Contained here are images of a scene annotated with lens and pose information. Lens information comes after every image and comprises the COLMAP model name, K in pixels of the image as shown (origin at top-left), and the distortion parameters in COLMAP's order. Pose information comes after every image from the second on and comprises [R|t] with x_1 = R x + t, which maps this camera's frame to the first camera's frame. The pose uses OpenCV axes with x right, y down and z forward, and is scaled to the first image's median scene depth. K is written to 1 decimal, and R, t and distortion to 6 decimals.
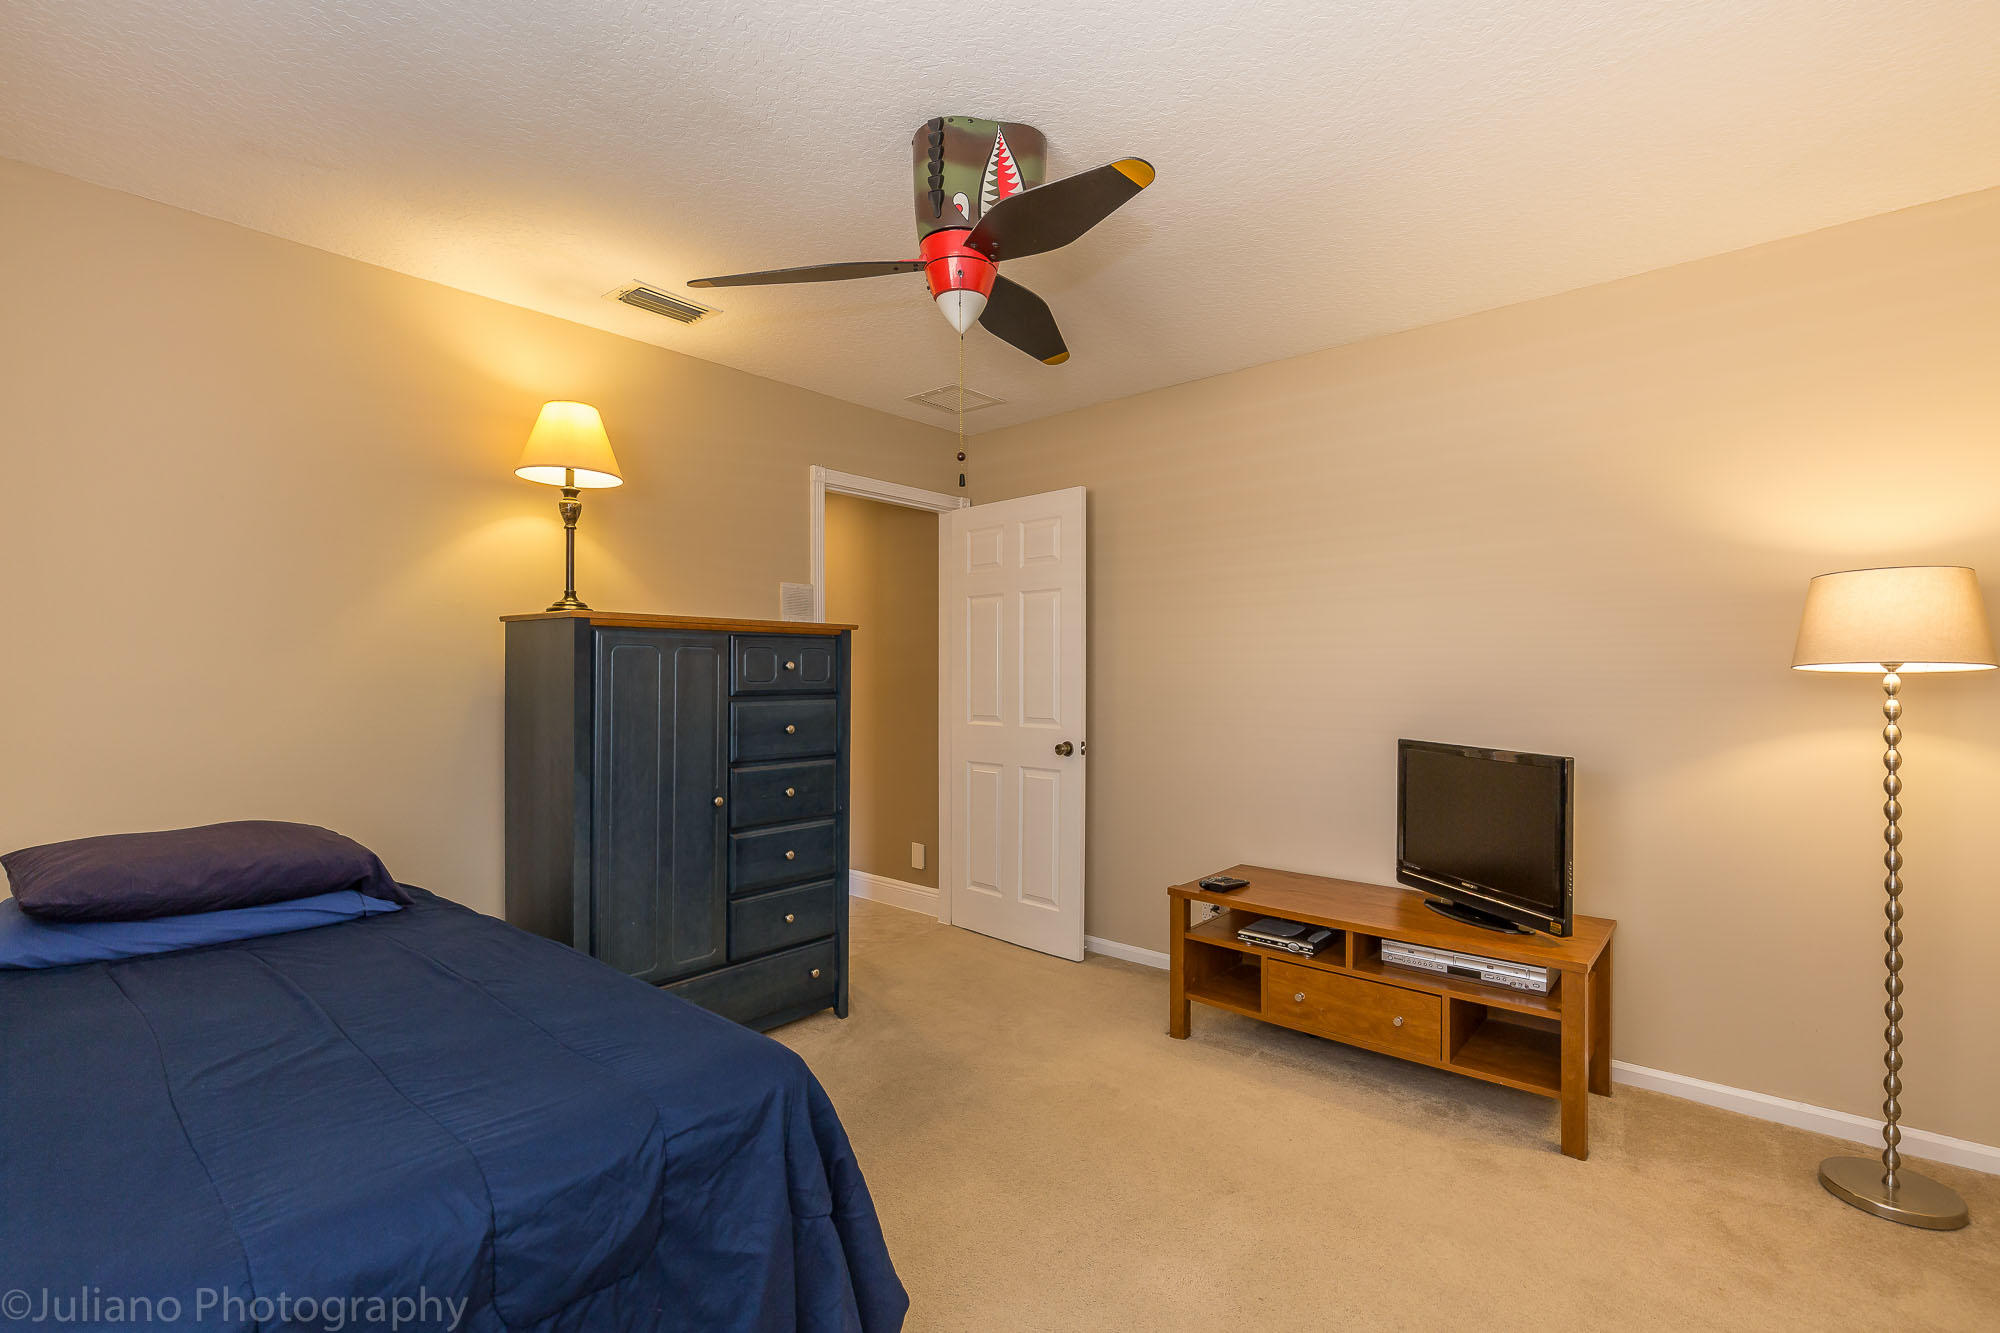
lens RADIAL K [[890.8, 0, 1003.5], [0, 890.8, 670.4], [0, 0, 1]] dist [-0.000882, -0.000261]
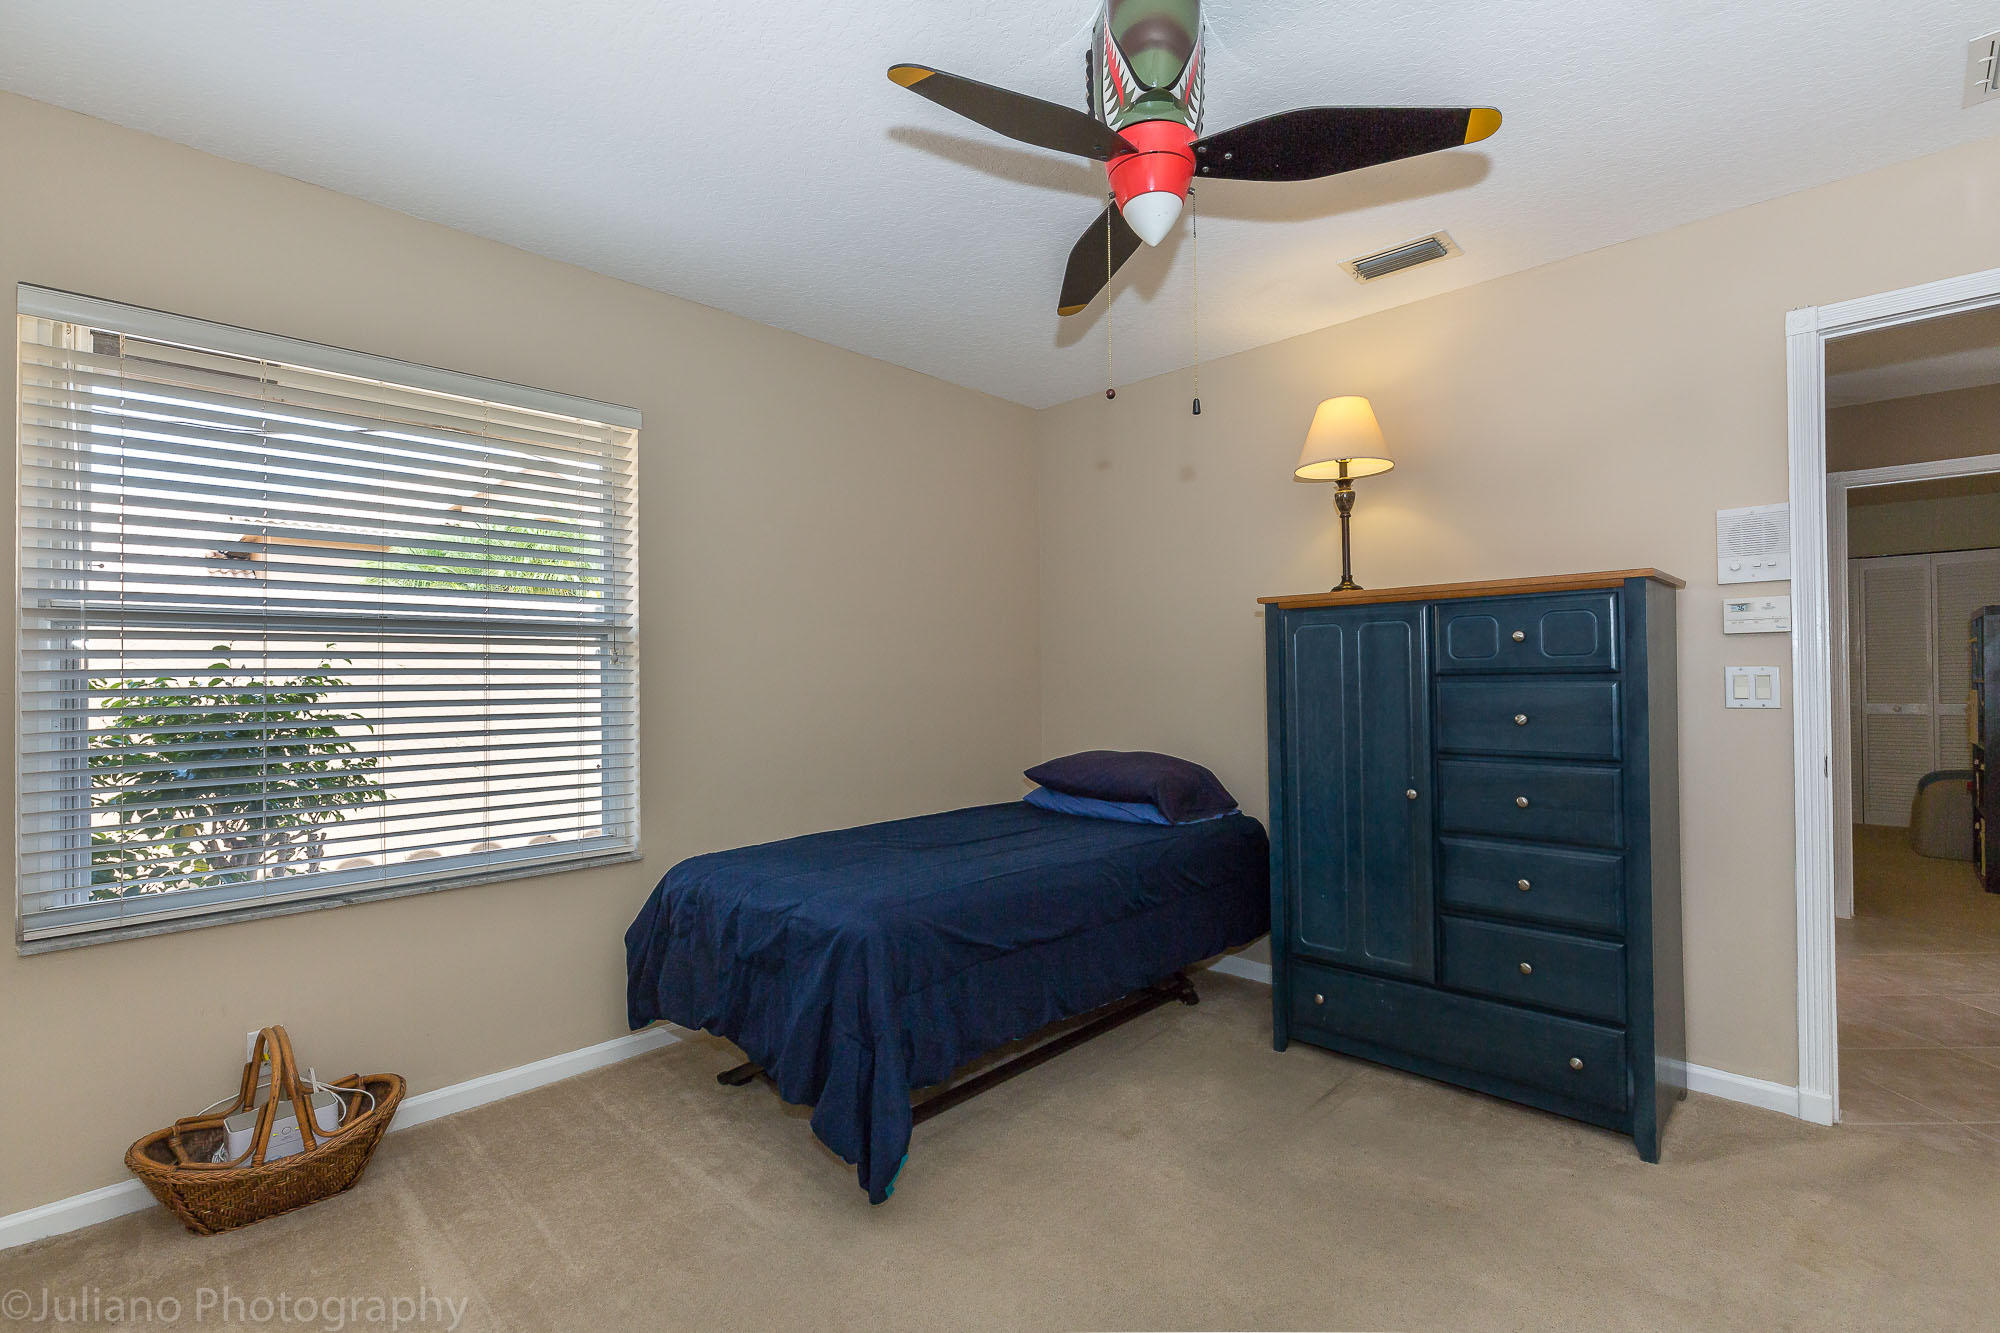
lens RADIAL K [[903.4, 0, 1016.1], [0, 903.4, 658.4], [0, 0, 1]] dist [-0.000550, -0.000085]
pose [[-0.034445, -0.022461, -0.999154, 0.587221], [0.015432, 0.999616, -0.023004, 0.027058], [0.999287, -0.016211, -0.034085, 0.633851]]
